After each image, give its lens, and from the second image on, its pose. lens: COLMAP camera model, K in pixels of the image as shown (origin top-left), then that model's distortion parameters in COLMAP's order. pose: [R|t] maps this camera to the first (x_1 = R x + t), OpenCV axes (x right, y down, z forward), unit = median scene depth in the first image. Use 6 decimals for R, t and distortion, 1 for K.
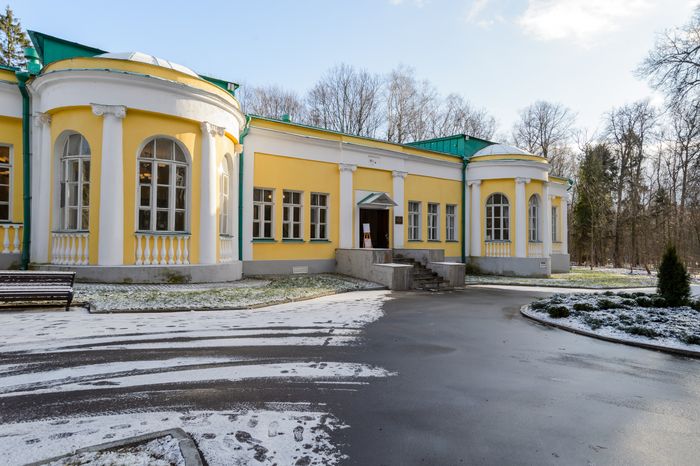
lens RADIAL K [[392.6, 0, 360.4], [0, 392.6, 237.9], [0, 0, 1]] dist [0.001735, 0.002956]
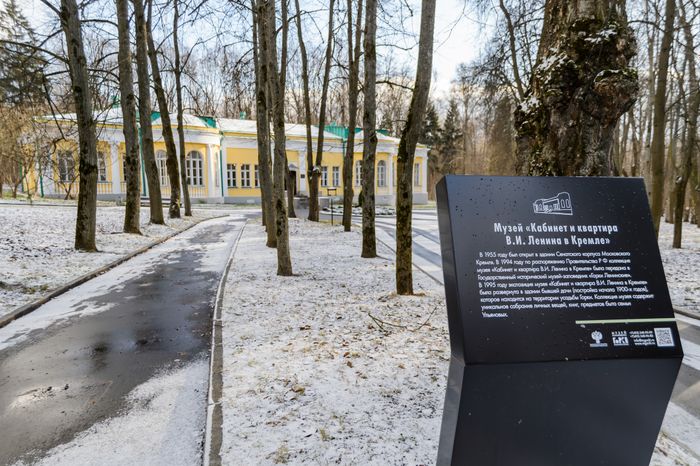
lens RADIAL K [[454.1, 0, 351.7], [0, 454.1, 234.5], [0, 0, 1]] dist [0.002366, 0.000058]
pose [[0.999967, -0.007056, 0.004090, 0.375081], [0.006506, 0.992548, 0.121680, -0.034581], [-0.004918, -0.121649, 0.992561, -1.431804]]
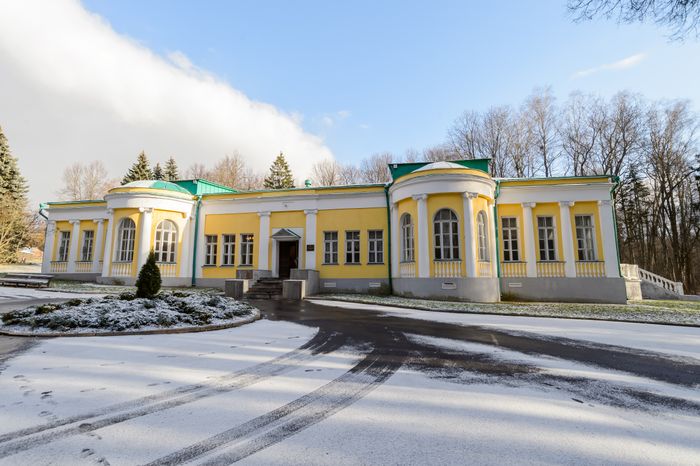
lens RADIAL K [[340.9, 0, 348.7], [0, 340.9, 236.7], [0, 0, 1]] dist [-0.028567, 0.019201]
pose [[0.698011, -0.097984, -0.709351, 1.086990], [0.014861, 0.992363, -0.122453, 0.061279], [0.715932, 0.074932, 0.694137, 0.379479]]
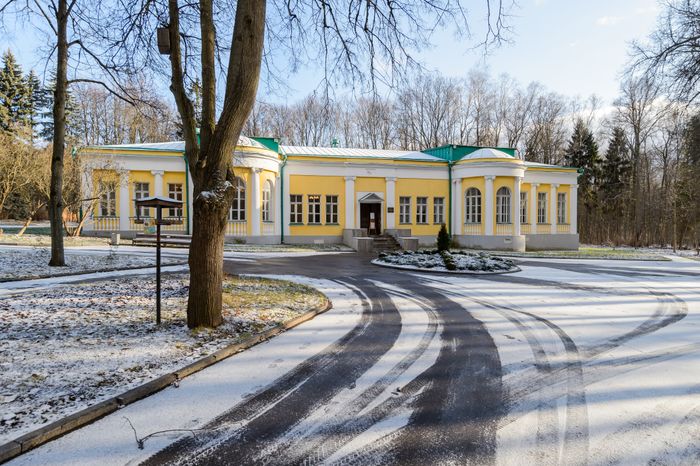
lens RADIAL K [[392.6, 0, 354.0], [0, 392.6, 234.2], [0, 0, 1]] dist [0.001735, 0.002956]
pose [[0.932604, -0.000051, -0.360901, 0.577926], [0.010102, 0.999612, 0.025964, 0.007896], [0.360759, -0.027860, 0.932243, -0.507440]]
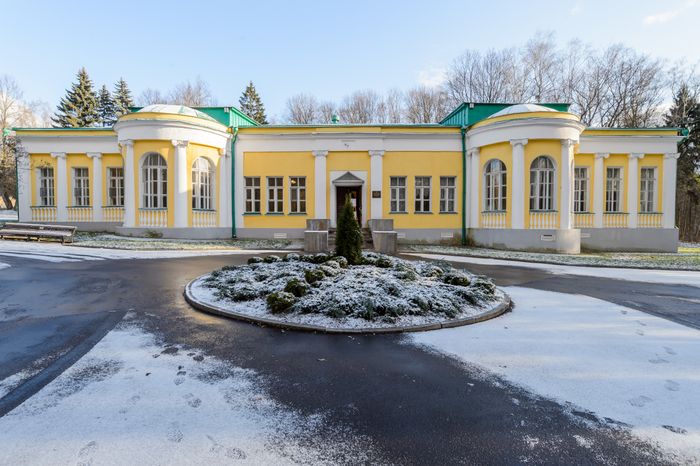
lens RADIAL K [[340.9, 0, 347.9], [0, 340.9, 234.0], [0, 0, 1]] dist [-0.028567, 0.019201]
pose [[0.812523, 0.011086, -0.582824, 0.680735], [0.011839, 0.999299, 0.035512, 0.036133], [0.582809, -0.035754, 0.811822, 0.186098]]
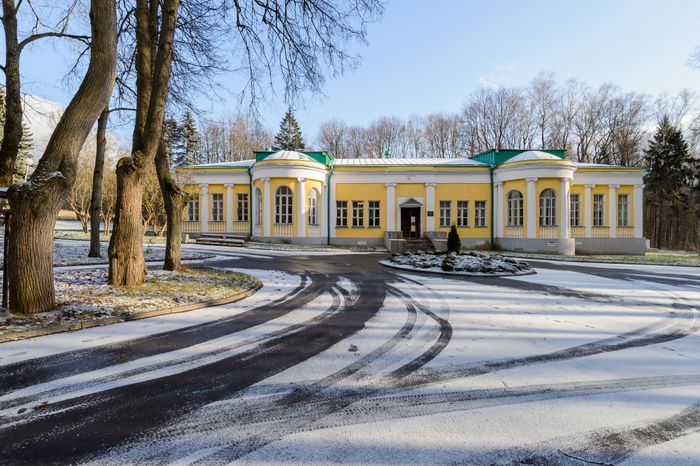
lens RADIAL K [[340.9, 0, 351.6], [0, 340.9, 233.3], [0, 0, 1]] dist [-0.028567, 0.019201]
pose [[0.811512, -0.004560, -0.584317, 0.727930], [0.010435, 0.999923, 0.006688, 0.024041], [0.584242, -0.011525, 0.811498, -0.333643]]
